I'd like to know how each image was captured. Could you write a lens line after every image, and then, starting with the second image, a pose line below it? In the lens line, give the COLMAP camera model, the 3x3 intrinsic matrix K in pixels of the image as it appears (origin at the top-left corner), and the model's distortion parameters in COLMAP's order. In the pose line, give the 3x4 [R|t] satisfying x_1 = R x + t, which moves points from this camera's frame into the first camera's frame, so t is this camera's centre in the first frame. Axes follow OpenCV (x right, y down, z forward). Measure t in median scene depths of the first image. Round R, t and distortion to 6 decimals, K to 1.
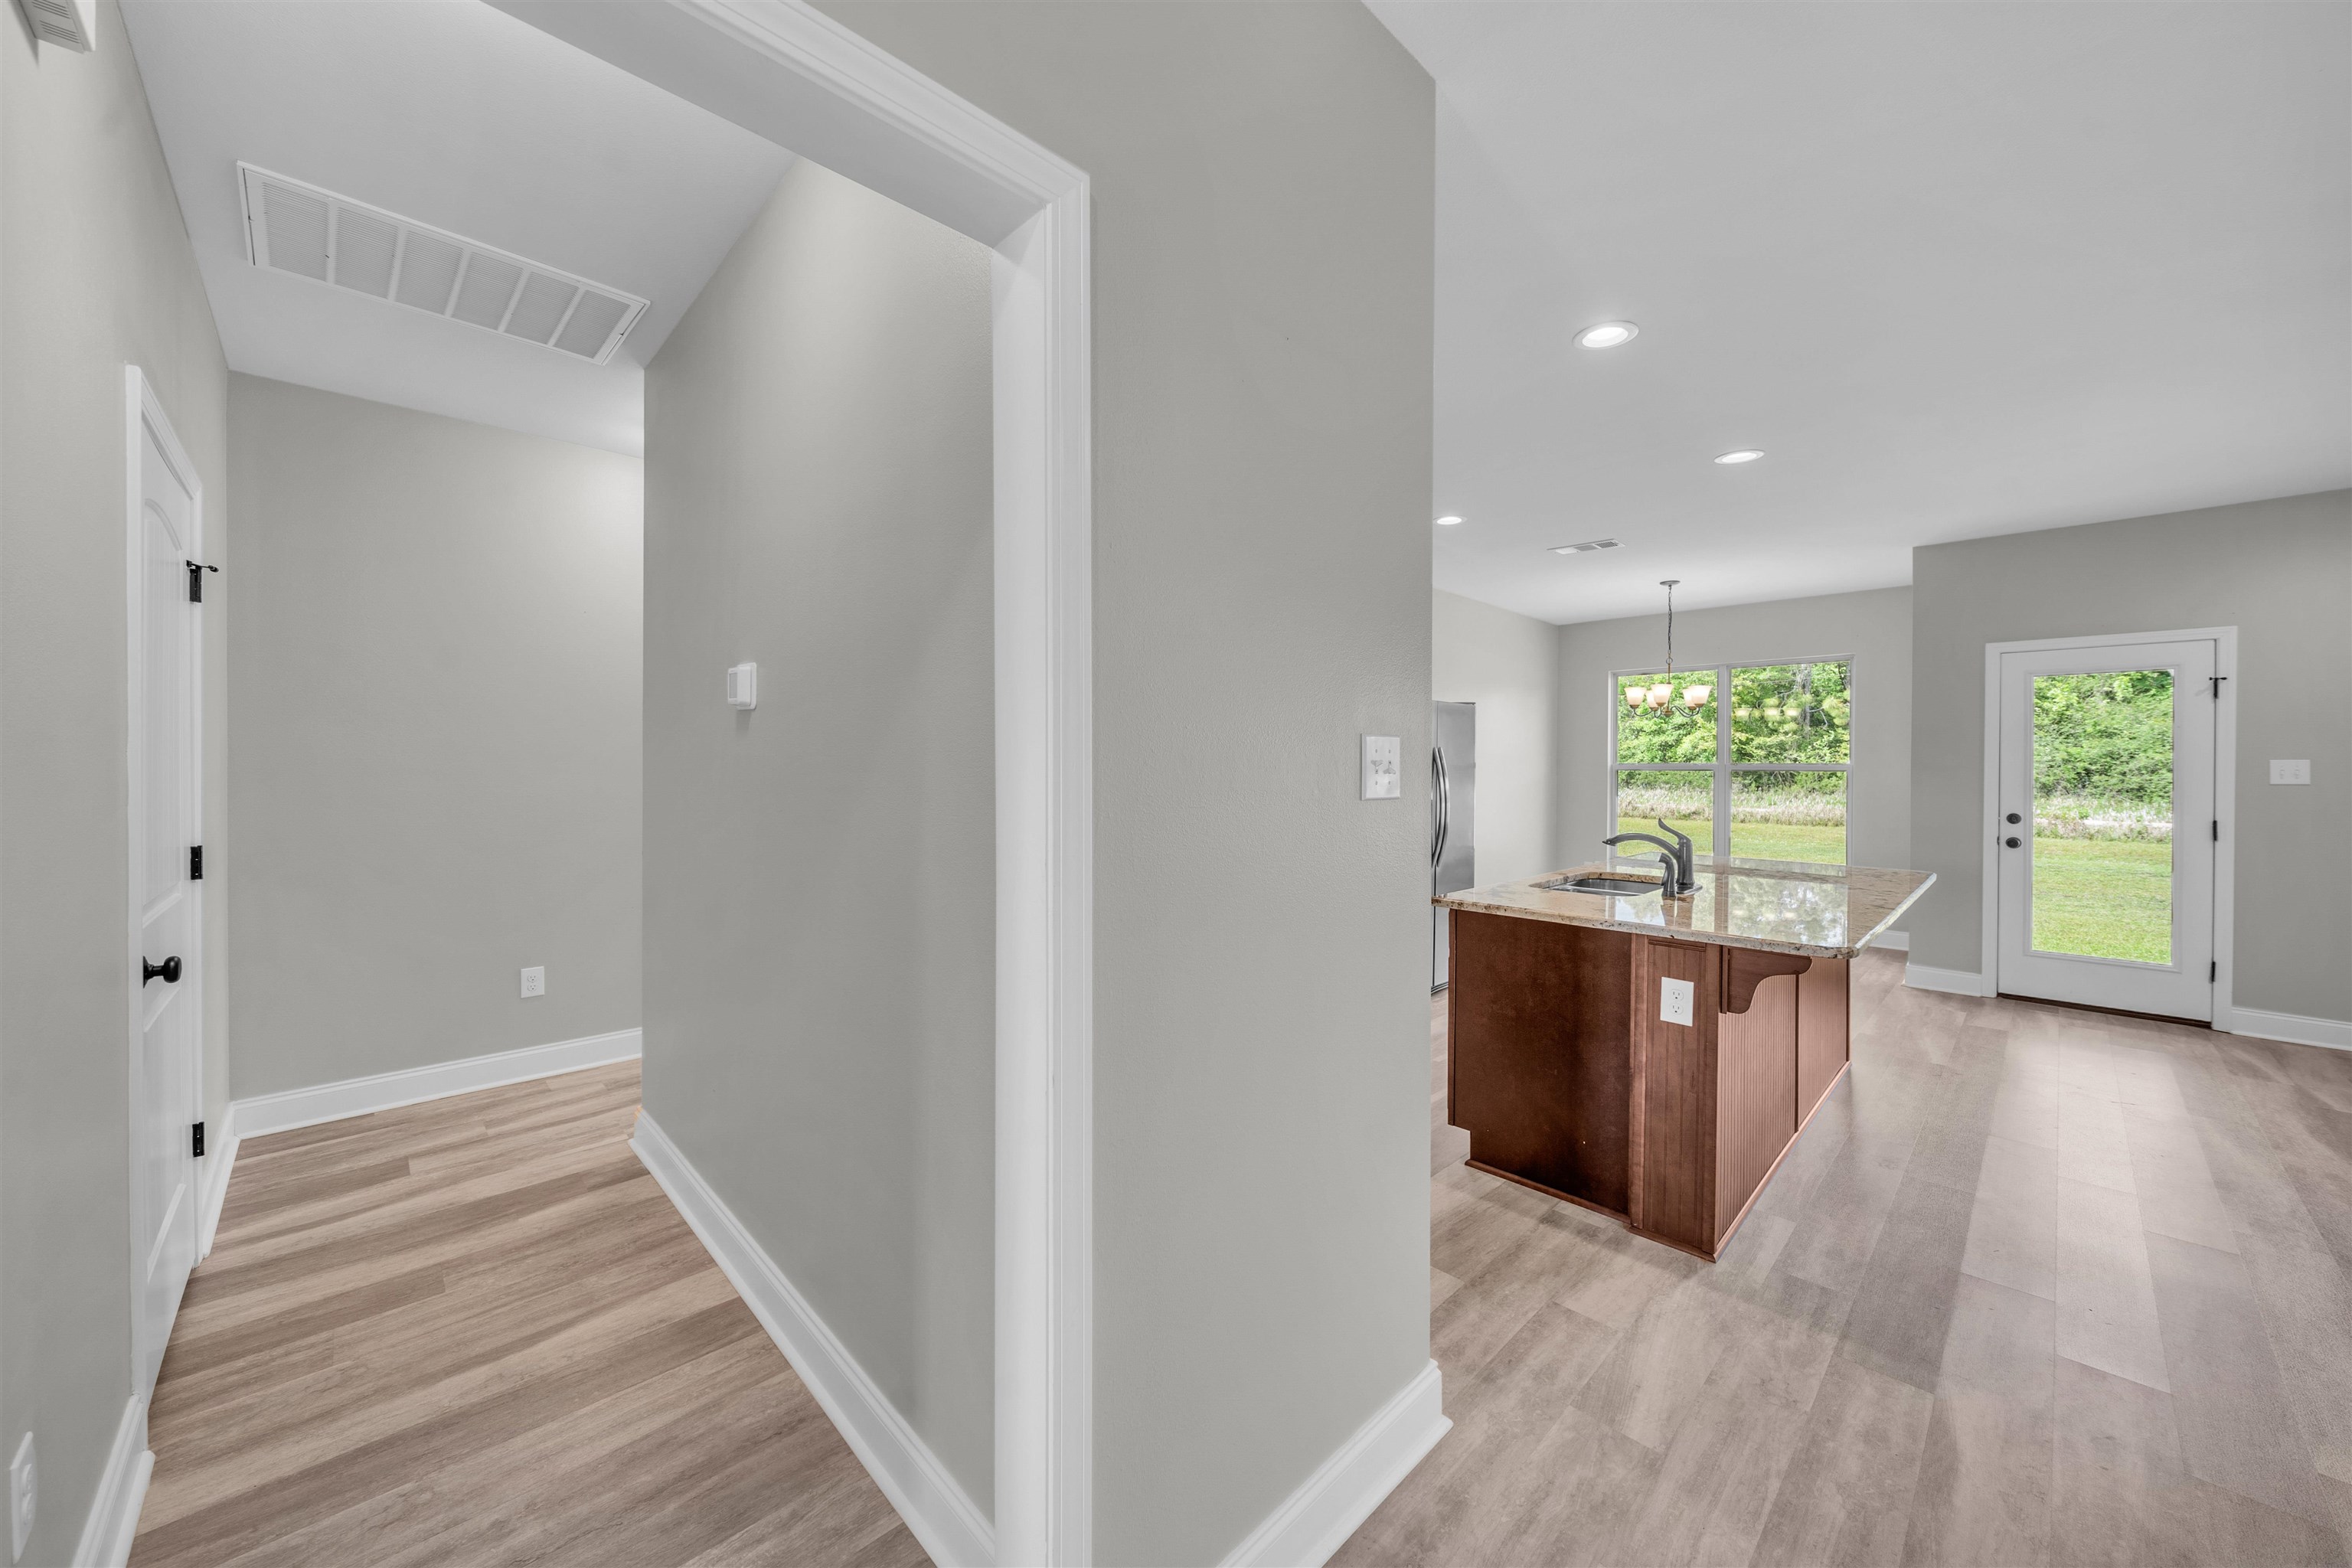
lens RADIAL K [[862.6, 0, 1170.0], [0, 862.6, 774.1], [0, 0, 1]] dist [0.002811, -0.000226]
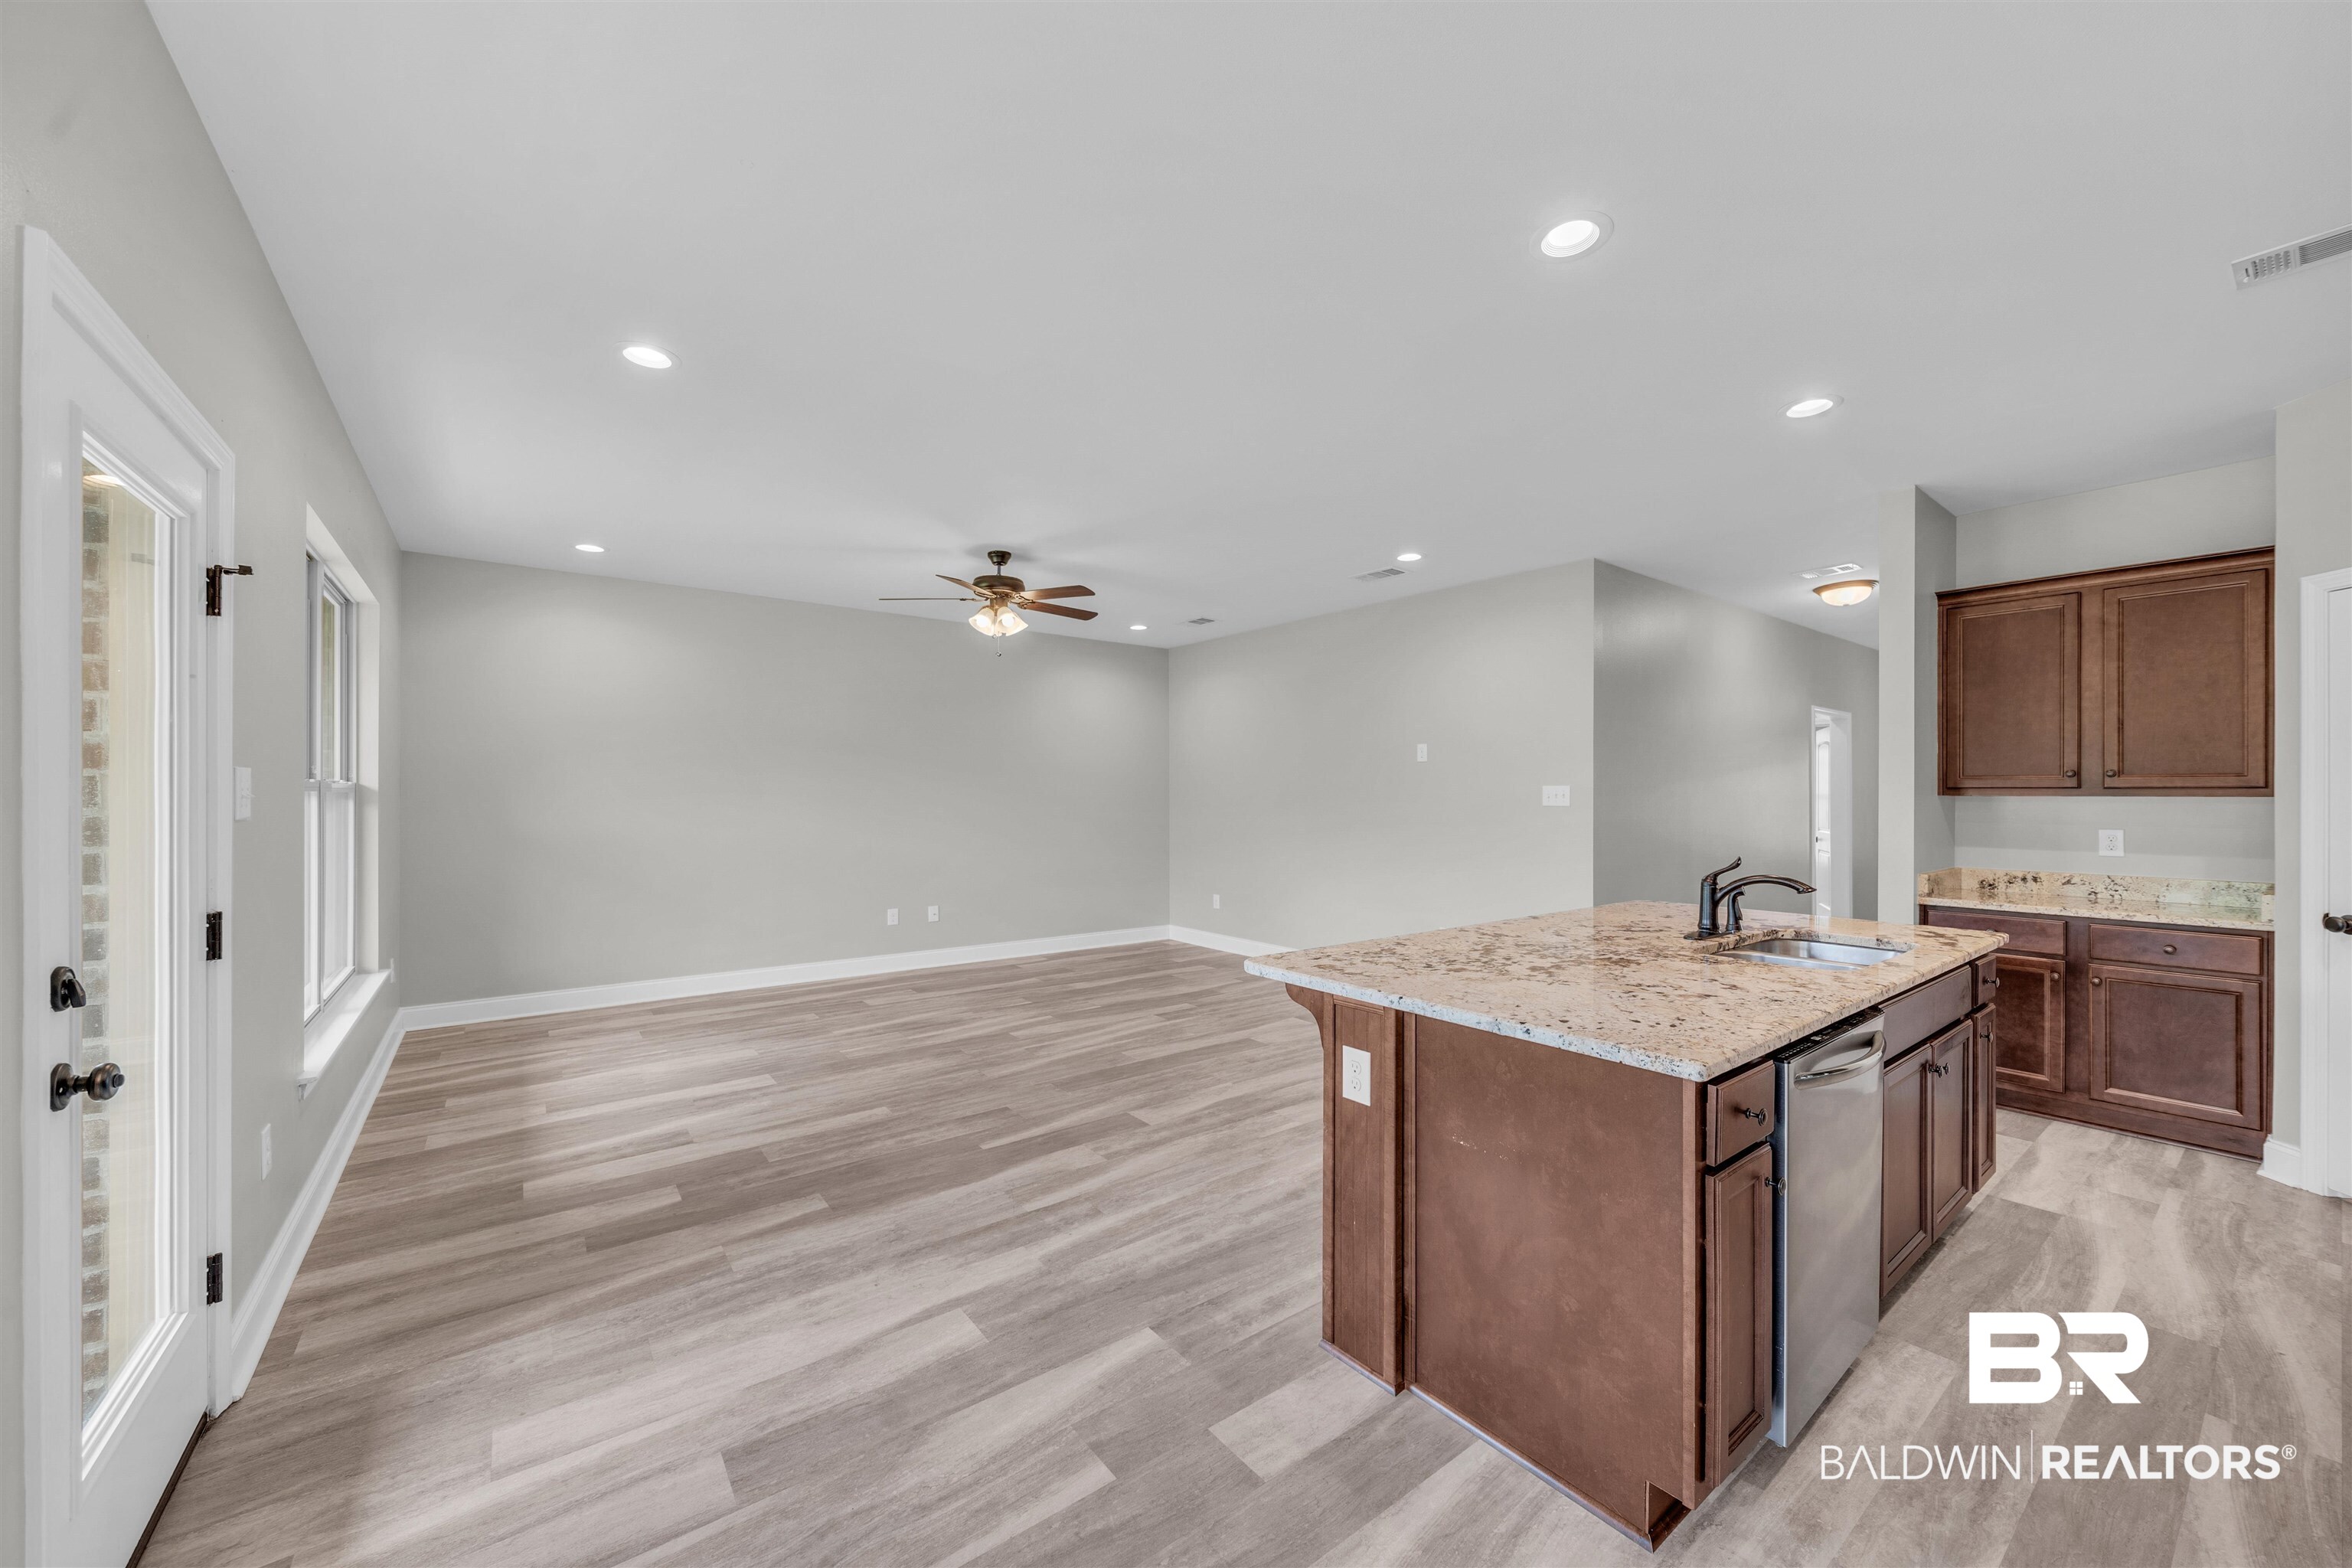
lens RADIAL K [[862.6, 0, 1159.9], [0, 862.6, 790.6], [0, 0, 1]] dist [0.002811, -0.000226]
pose [[-0.990049, -0.009574, 0.140399, 0.455581], [-0.008355, 0.999922, 0.009270, -0.007699], [-0.140477, 0.008005, -0.990052, 0.866480]]
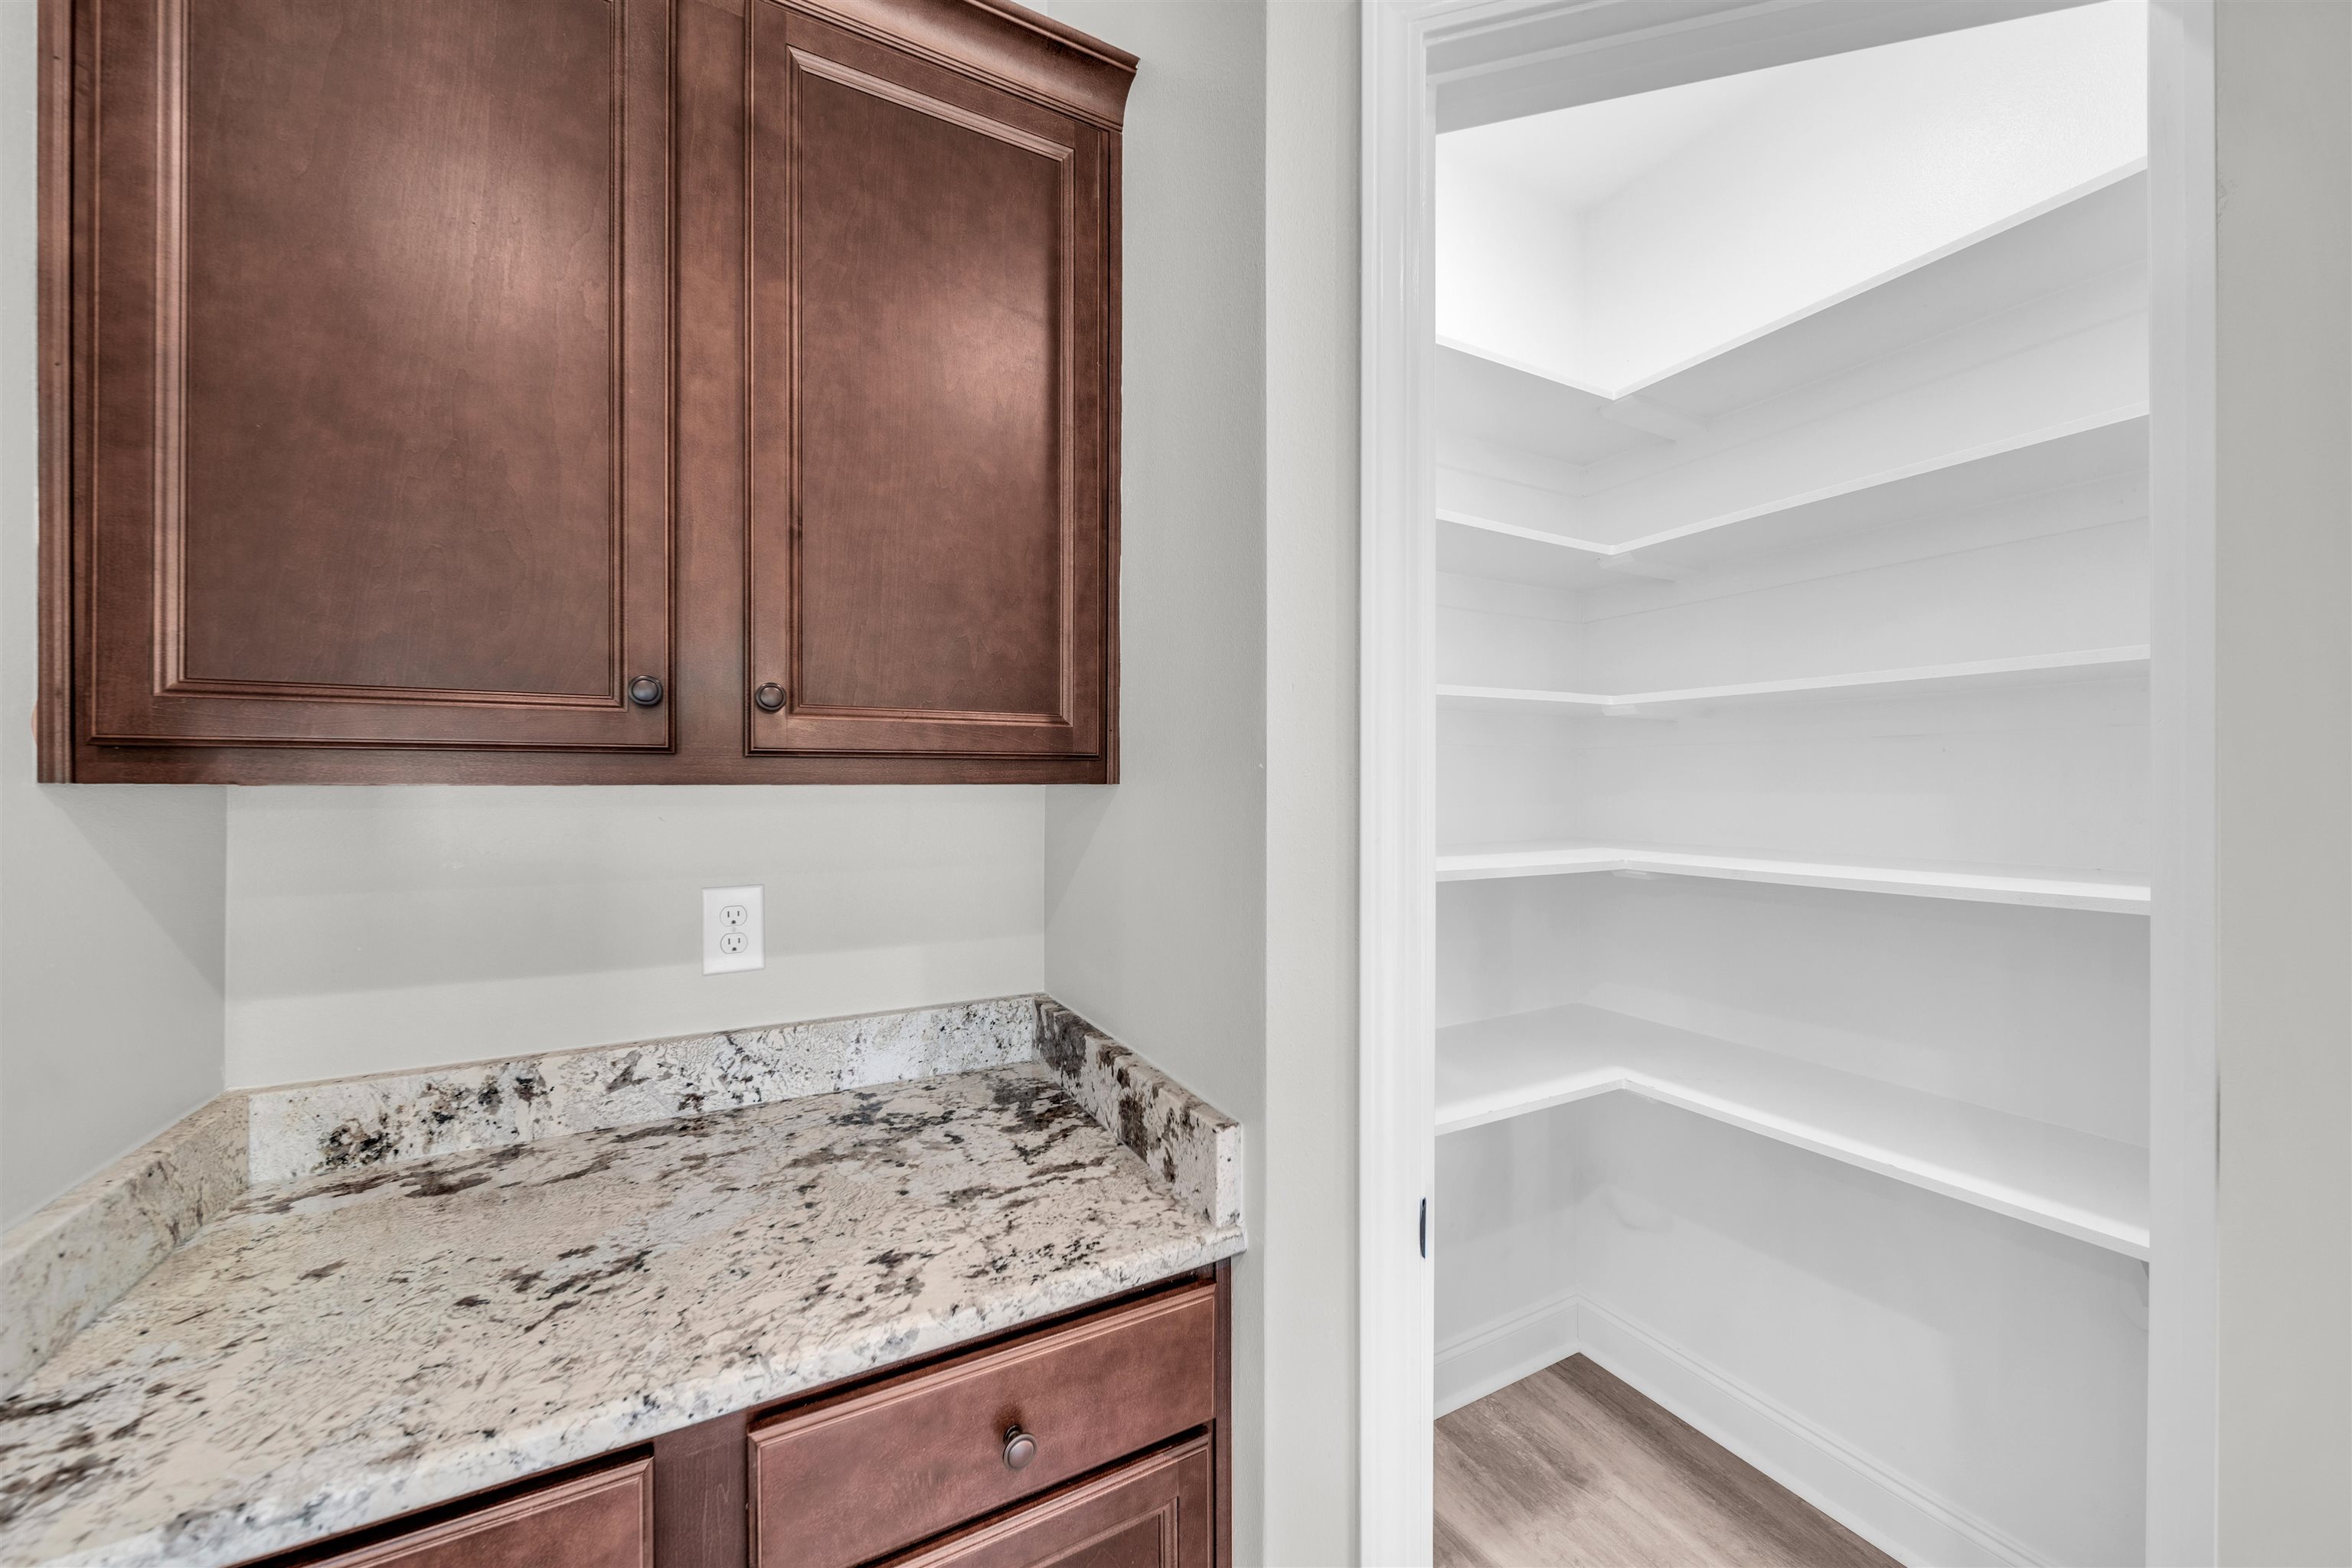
lens RADIAL K [[862.6, 0, 1178.6], [0, 862.6, 779.2], [0, 0, 1]] dist [0.002811, -0.000226]
pose [[-0.282226, -0.002055, -0.959346, 0.077692], [-0.012100, 0.999926, 0.001418, -0.006132], [0.959272, 0.012008, -0.282230, 0.374470]]
